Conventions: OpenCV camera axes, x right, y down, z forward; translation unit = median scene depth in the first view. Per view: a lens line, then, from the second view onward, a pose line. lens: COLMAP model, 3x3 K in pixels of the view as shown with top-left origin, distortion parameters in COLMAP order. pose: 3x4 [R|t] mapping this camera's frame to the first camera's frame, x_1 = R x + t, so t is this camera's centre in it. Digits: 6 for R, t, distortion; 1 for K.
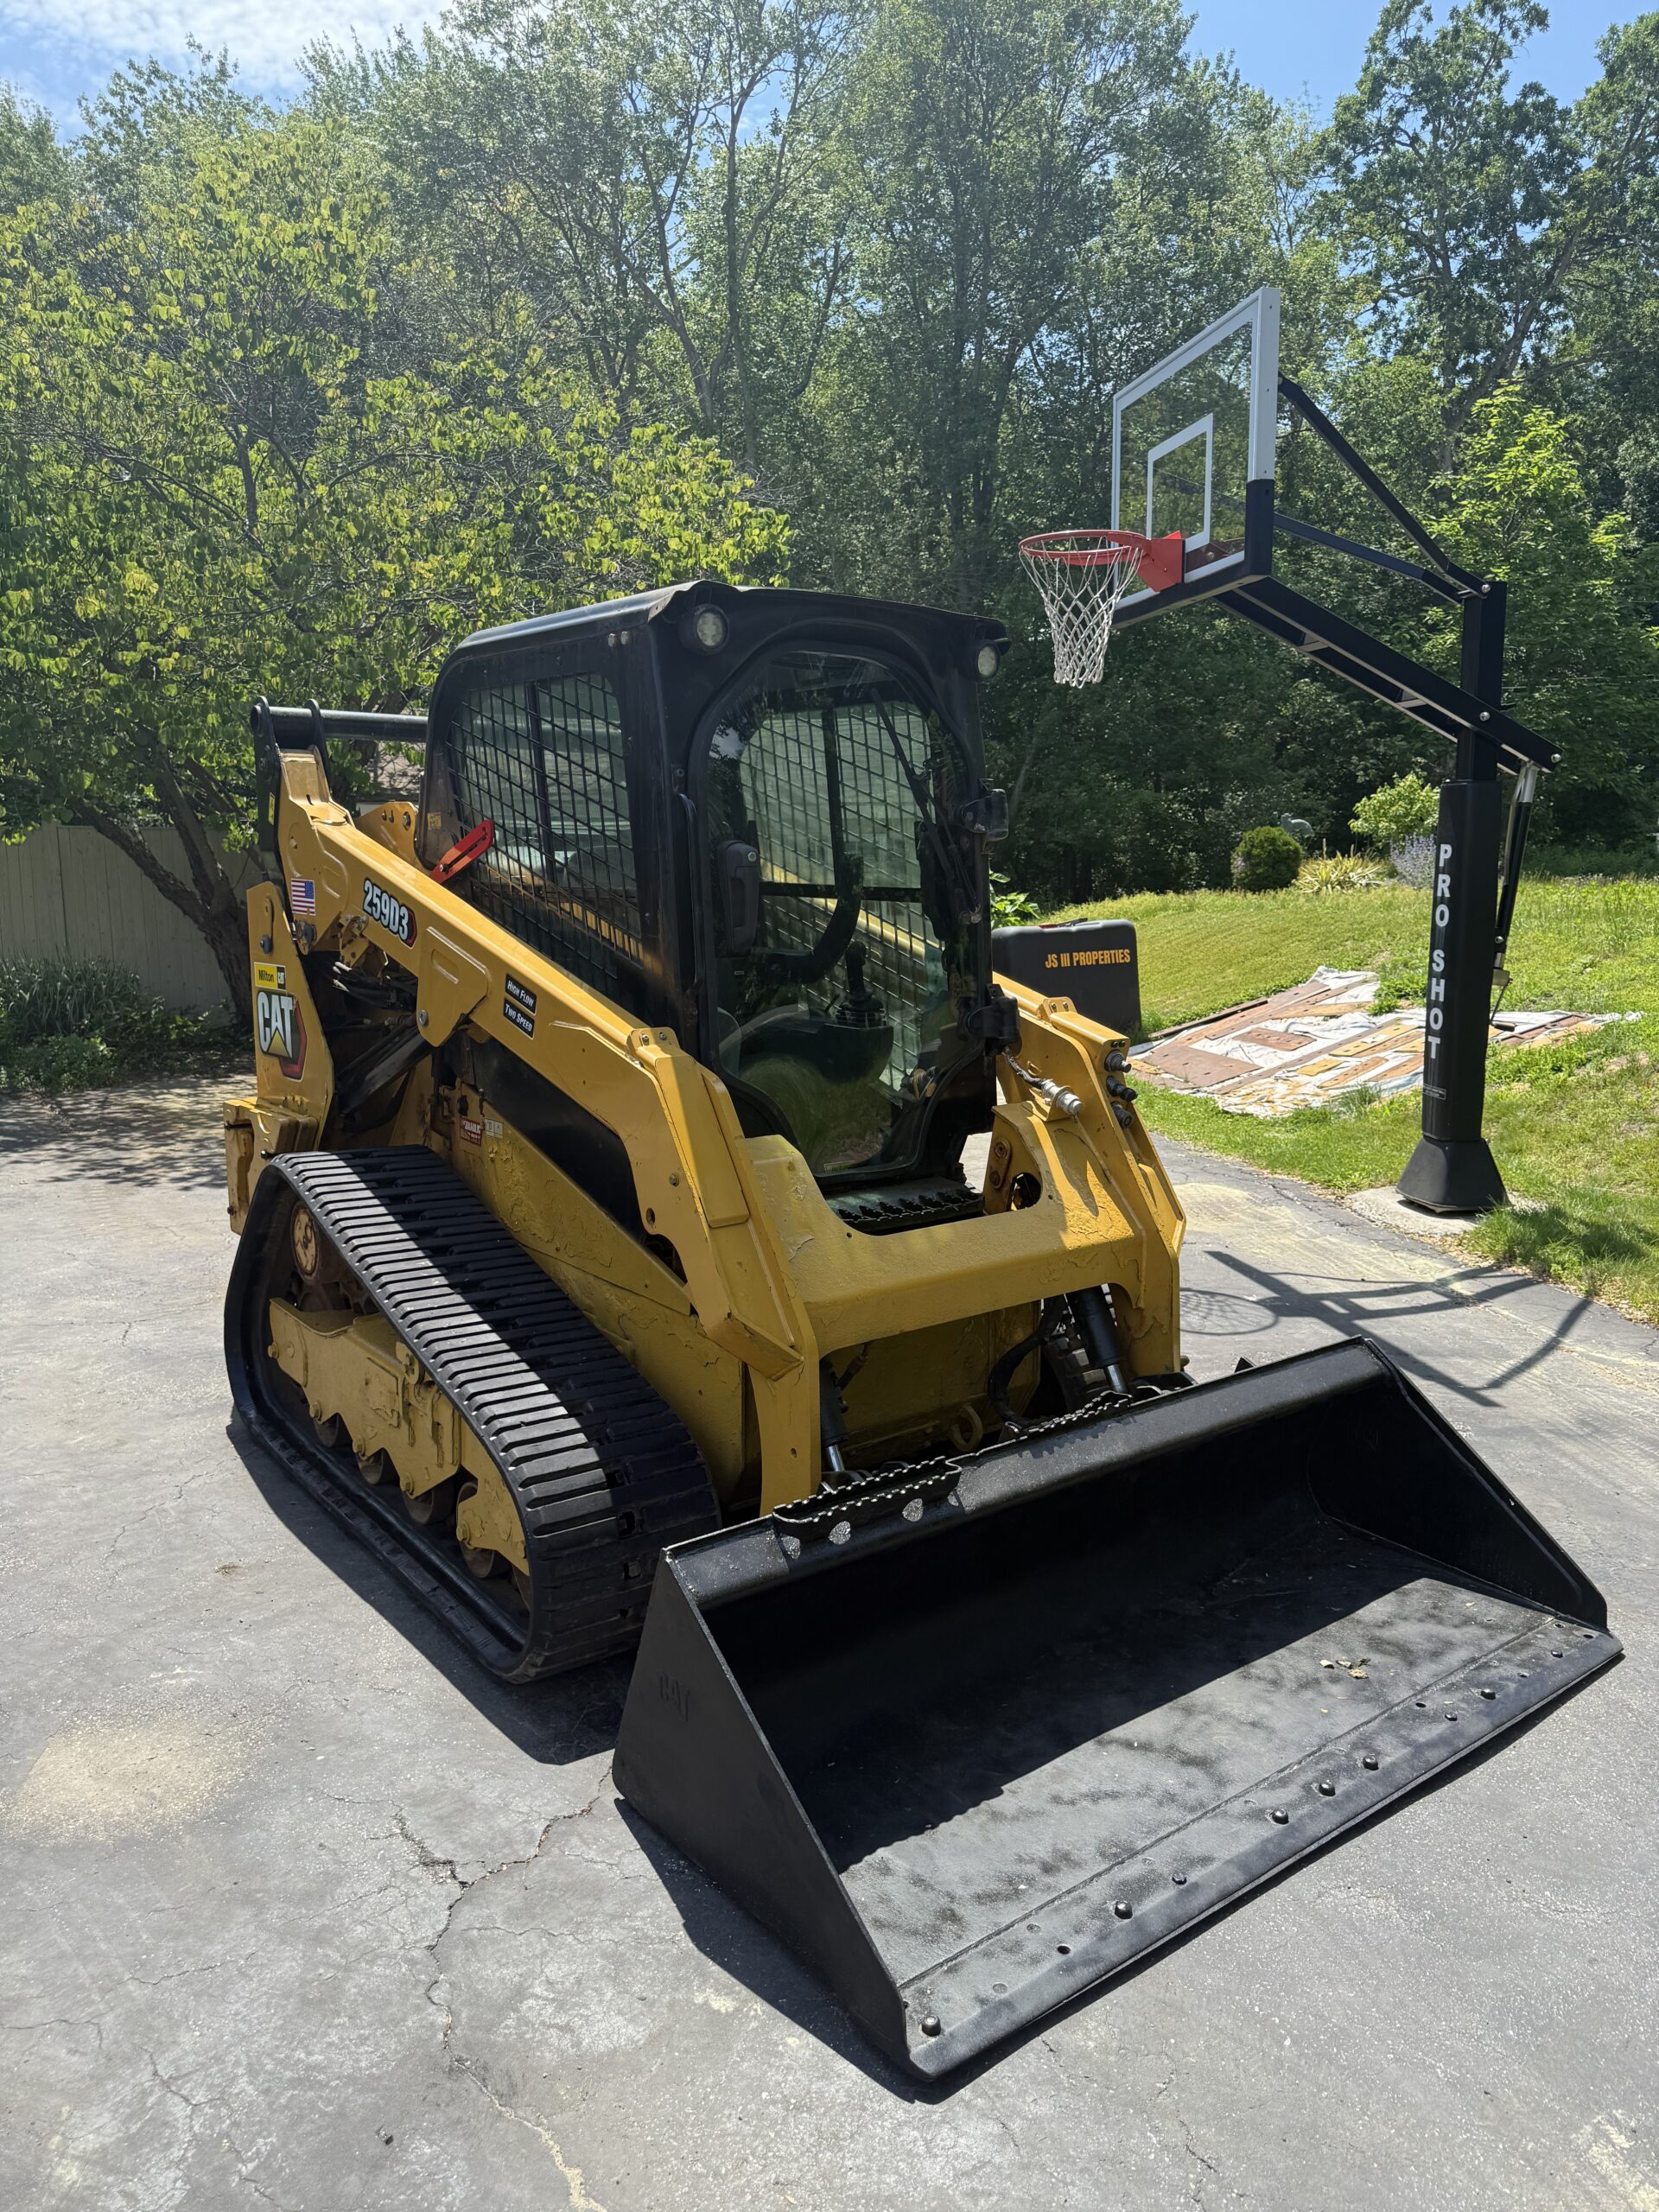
lens RADIAL K [[1574.0, 0, 829.5], [0, 1574.0, 1106.0], [0, 0, 1]] dist [0.001012, 0.000250]
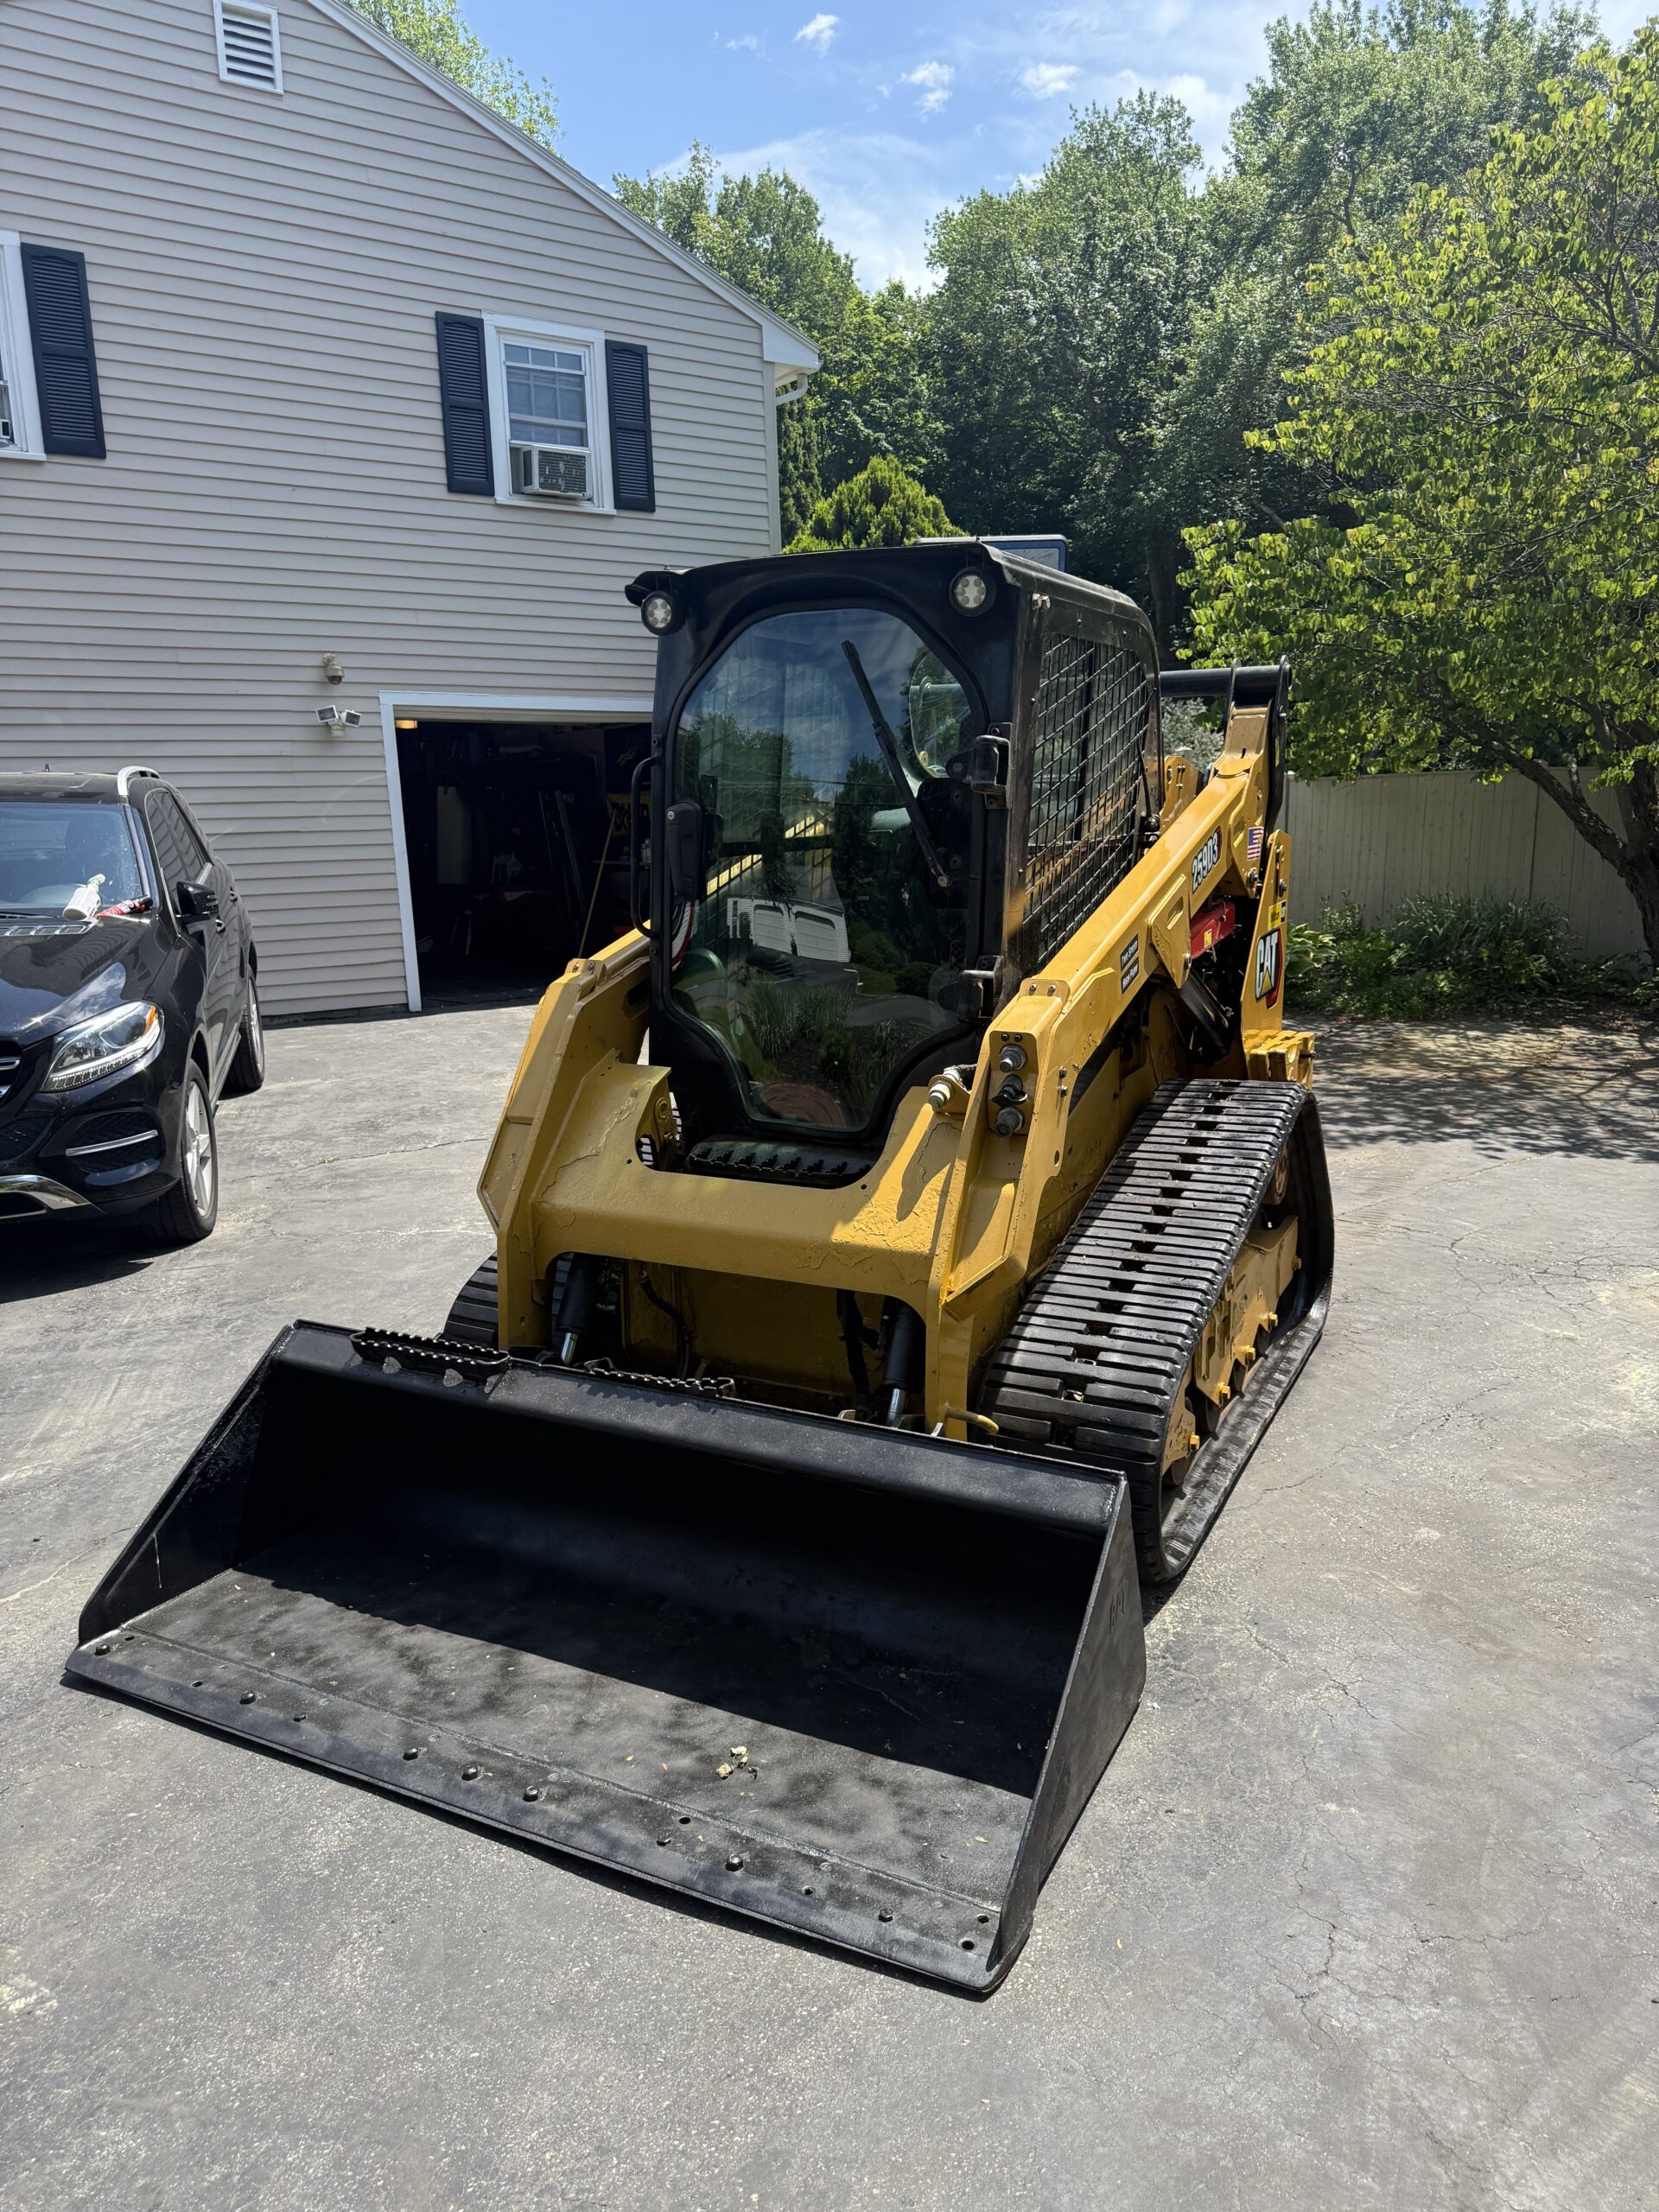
lens RADIAL K [[1574.0, 0, 829.5], [0, 1574.0, 1106.0], [0, 0, 1]] dist [0.001012, 0.000250]
pose [[0.433099, 0.176083, -0.883979, 1.182373], [-0.127303, 0.982851, 0.133407, -0.137132], [0.892311, 0.054754, 0.448088, 0.713023]]
